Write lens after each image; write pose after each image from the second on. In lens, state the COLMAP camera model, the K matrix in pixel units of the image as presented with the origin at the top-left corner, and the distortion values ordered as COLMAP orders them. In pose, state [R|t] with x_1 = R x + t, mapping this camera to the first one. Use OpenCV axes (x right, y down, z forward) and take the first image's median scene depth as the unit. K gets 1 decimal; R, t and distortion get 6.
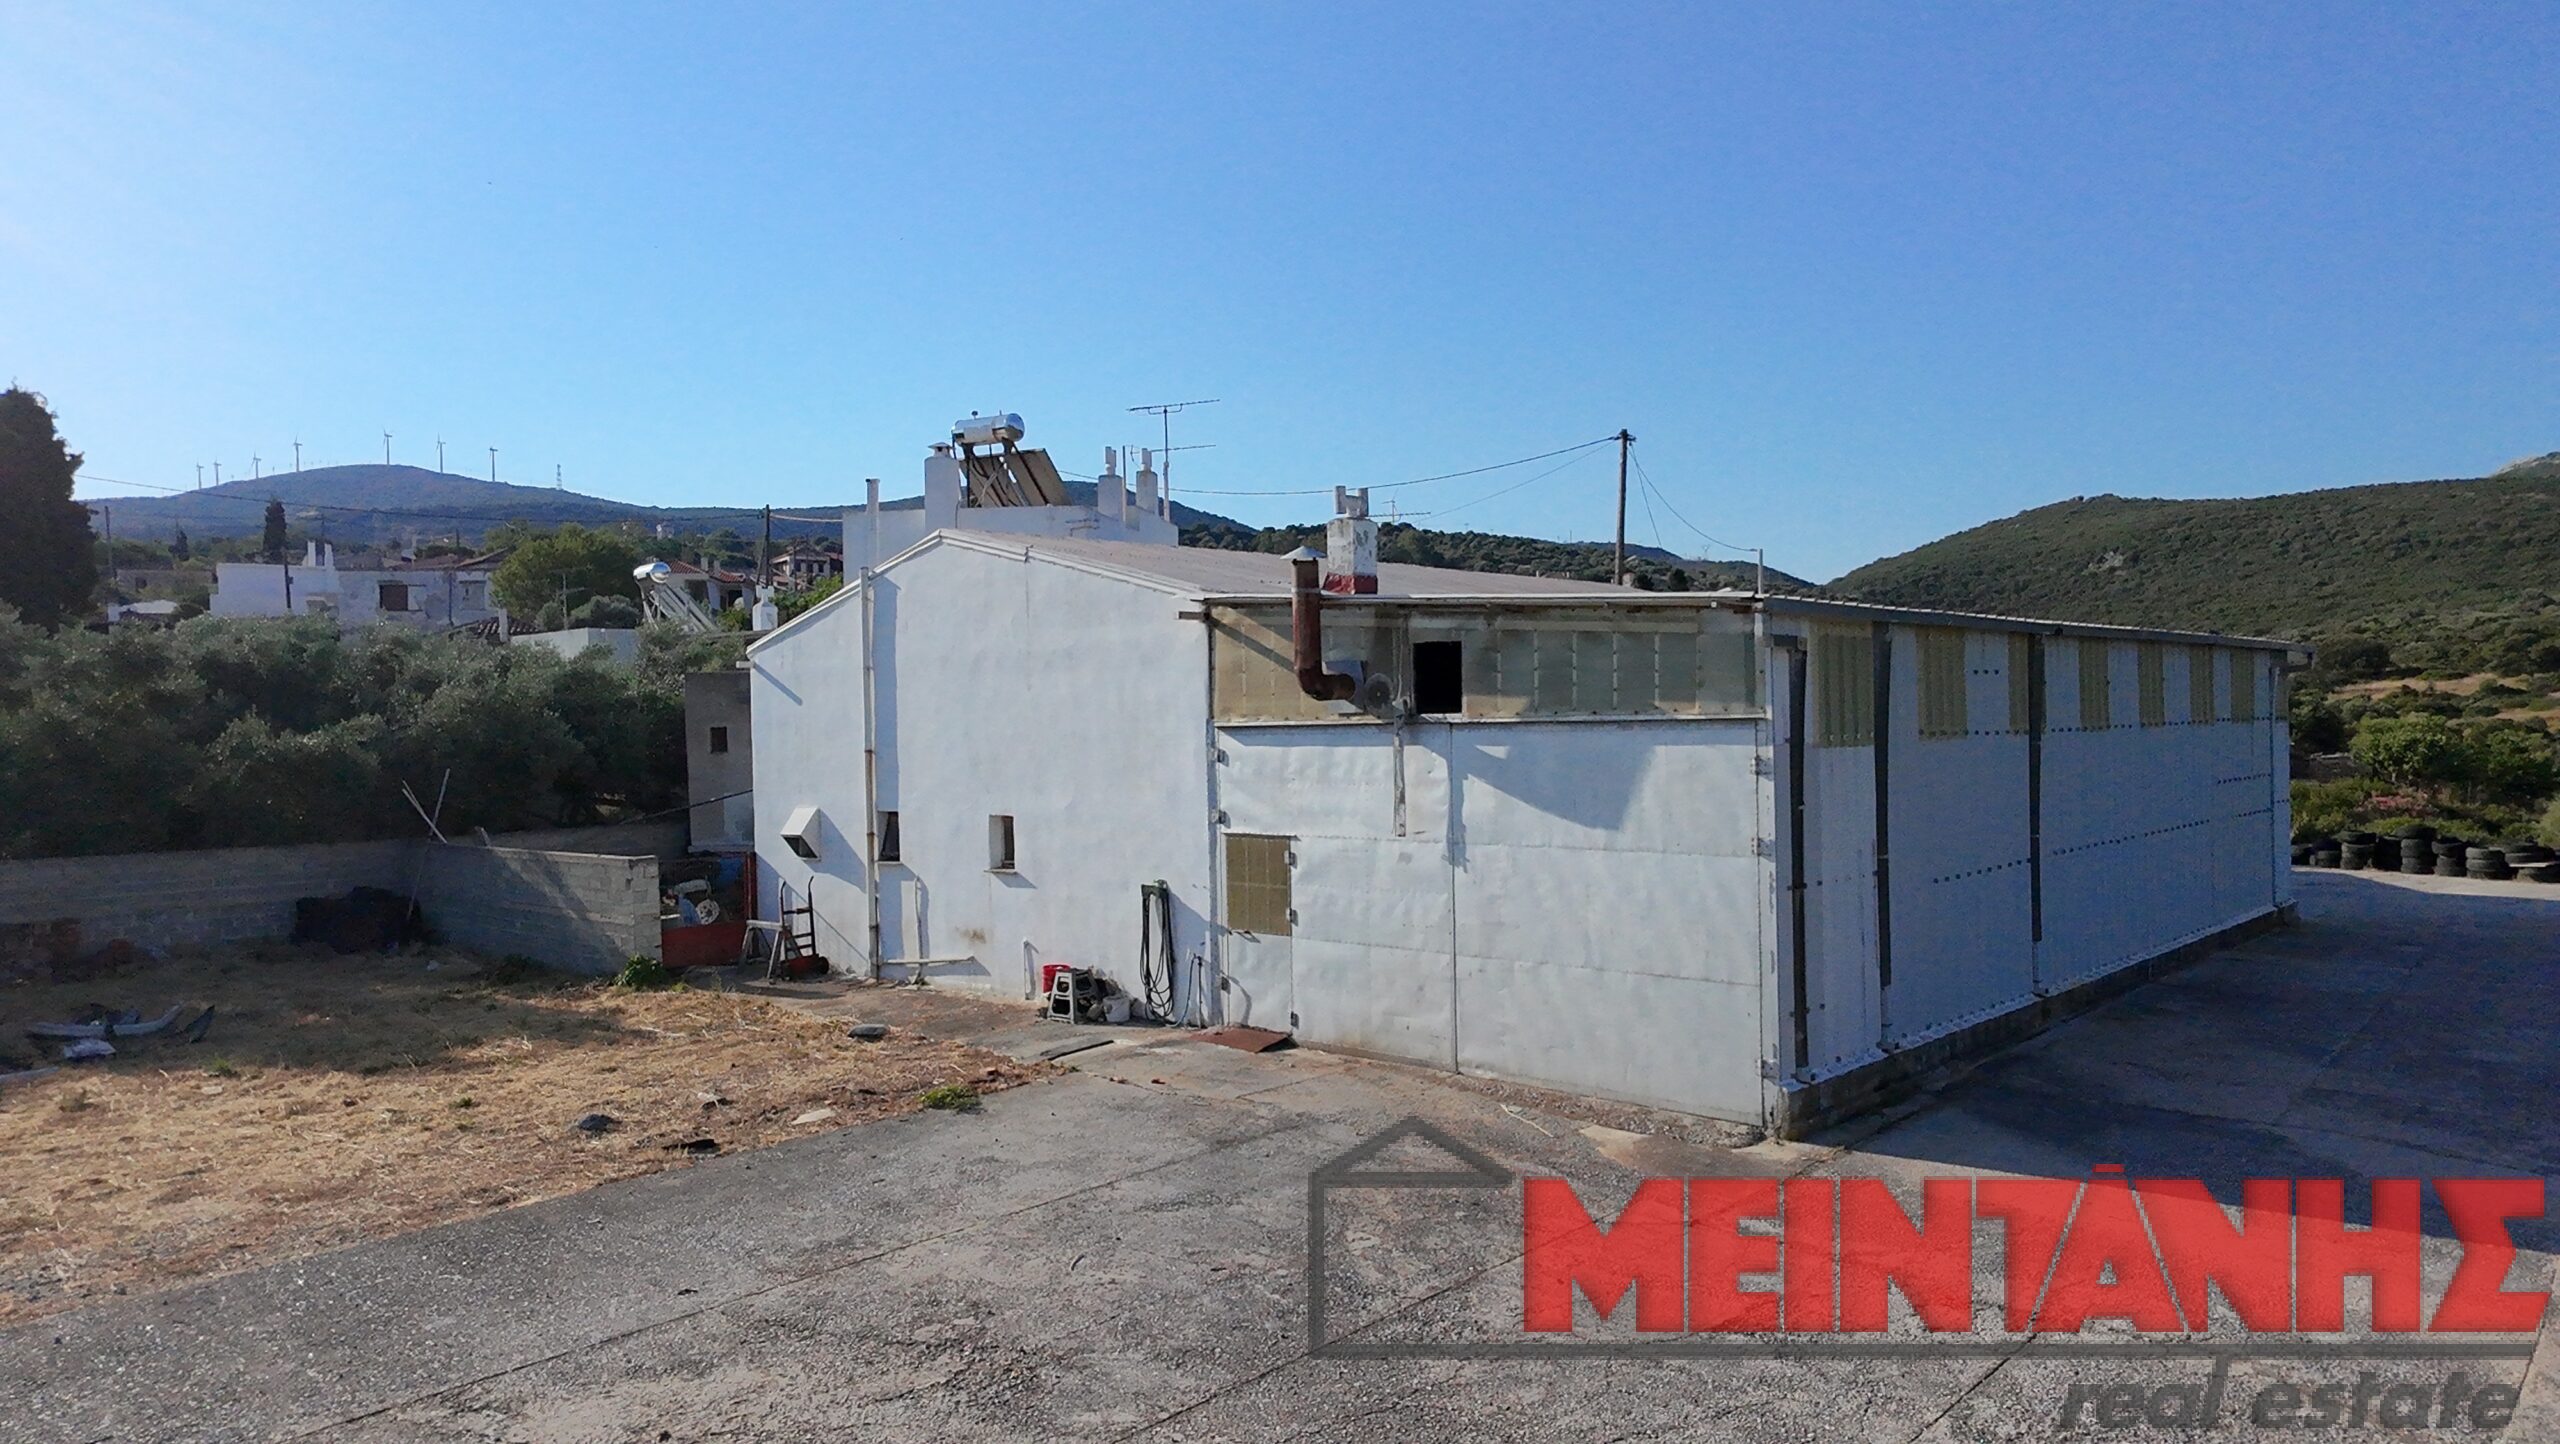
lens RADIAL K [[1633.7, 0, 1294.4], [0, 1633.7, 719.7], [0, 0, 1]] dist [0.005677, -0.003311]
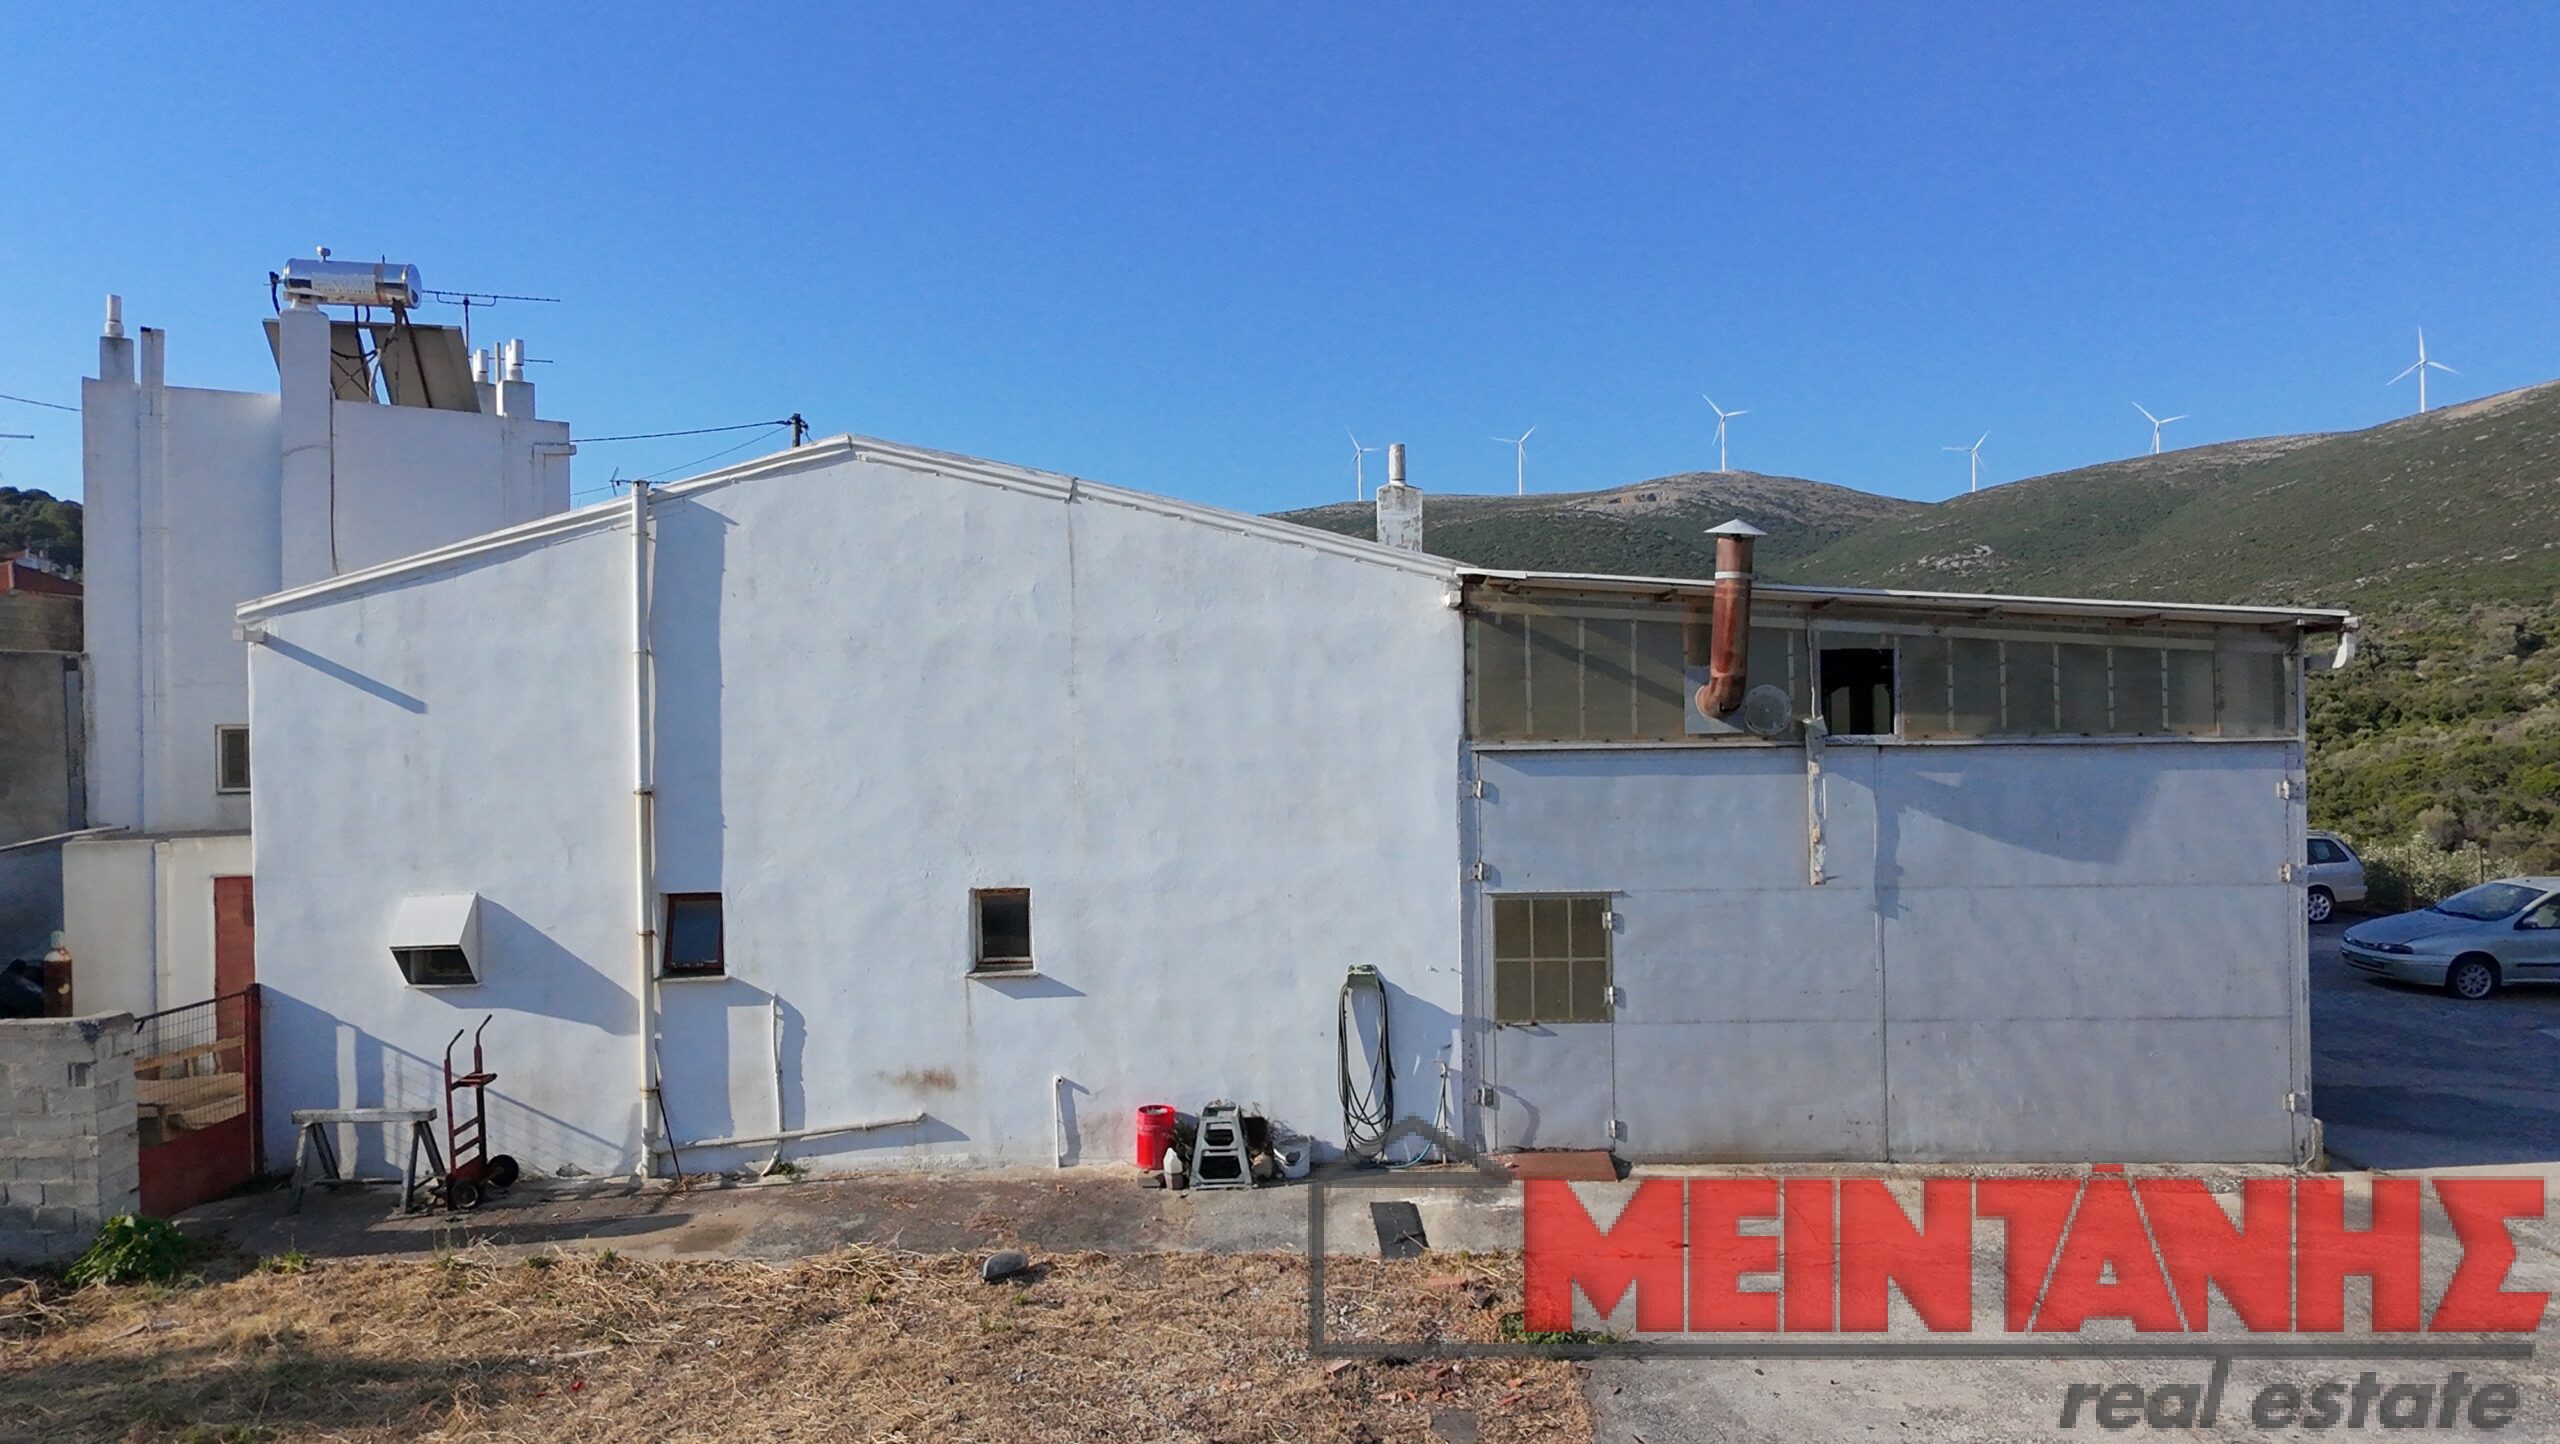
lens RADIAL K [[1612.9, 0, 1280.0], [0, 1612.9, 722.0], [0, 0, 1]] dist [0.011483, 0.000075]
pose [[0.742898, 0.007618, 0.669361, -0.600896], [-0.001269, 0.999949, -0.009973, -0.001277], [-0.669403, 0.006560, 0.742870, 0.514760]]
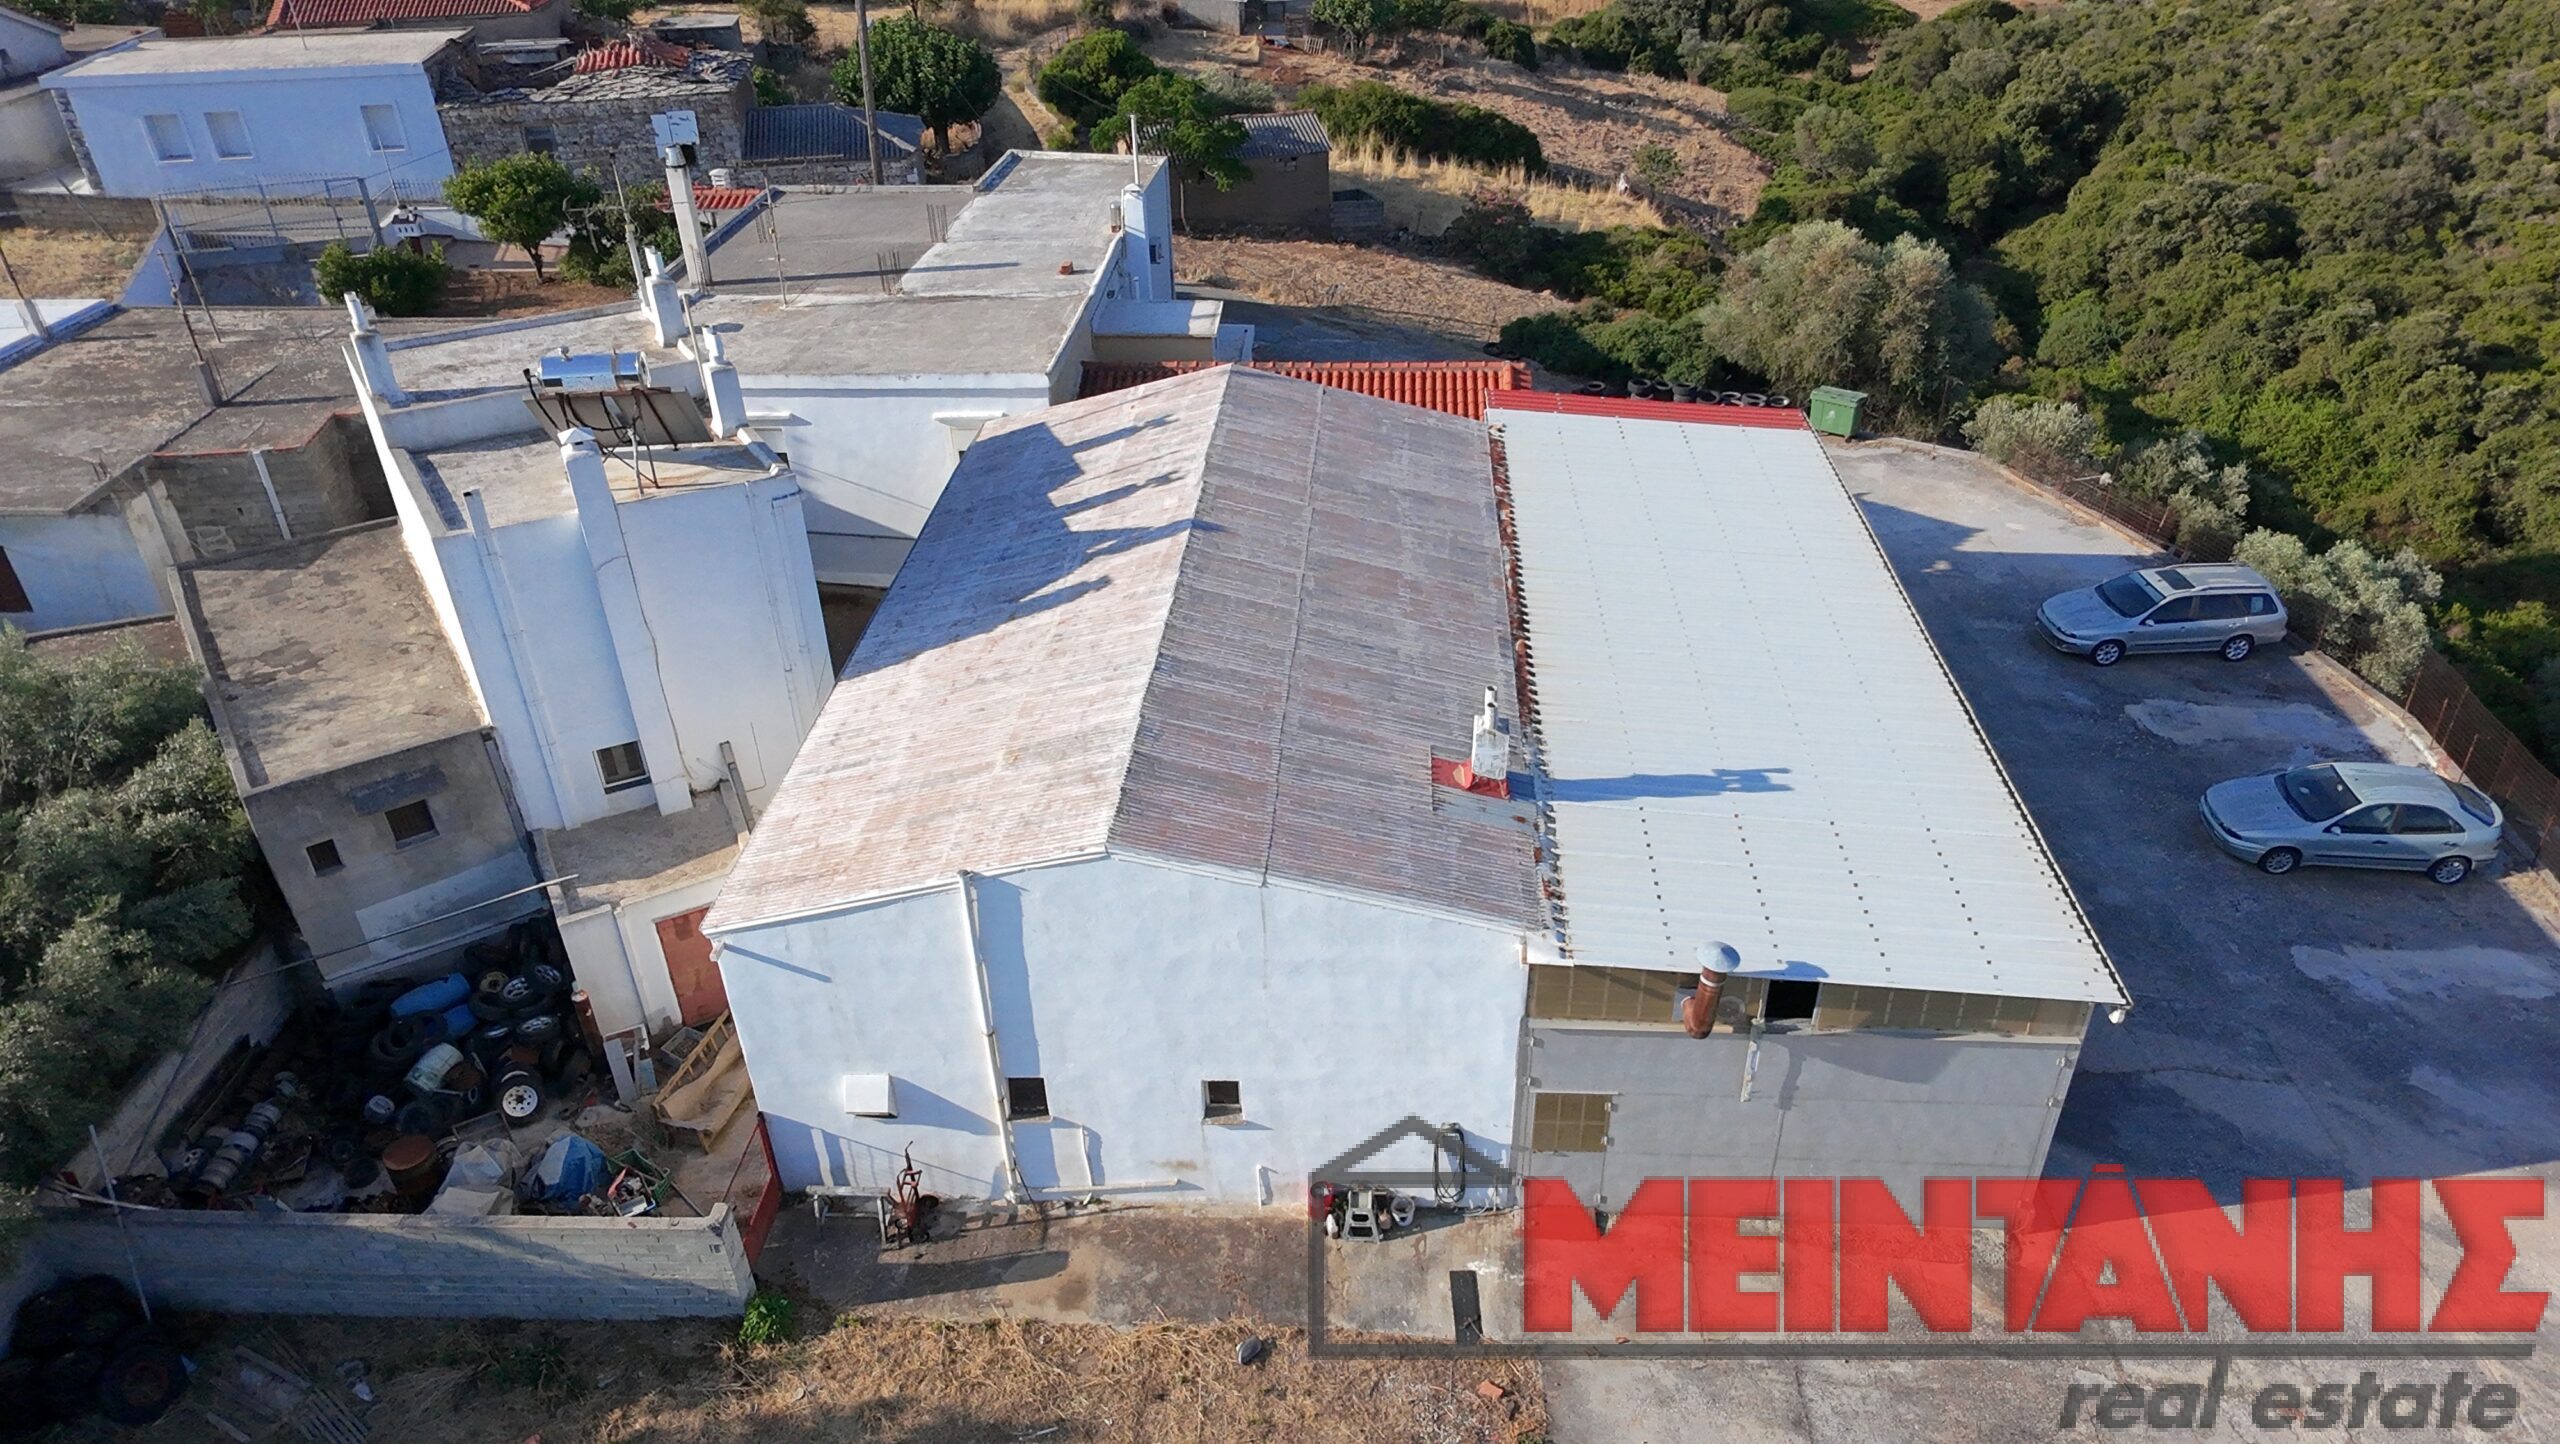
lens RADIAL K [[1633.7, 0, 1294.4], [0, 1633.7, 719.7], [0, 0, 1]] dist [0.005677, -0.003311]
pose [[0.760737, -0.343776, 0.550543, -0.715845], [0.002701, 0.849885, 0.526962, -0.761947], [-0.649055, -0.399392, 0.647467, 0.460883]]
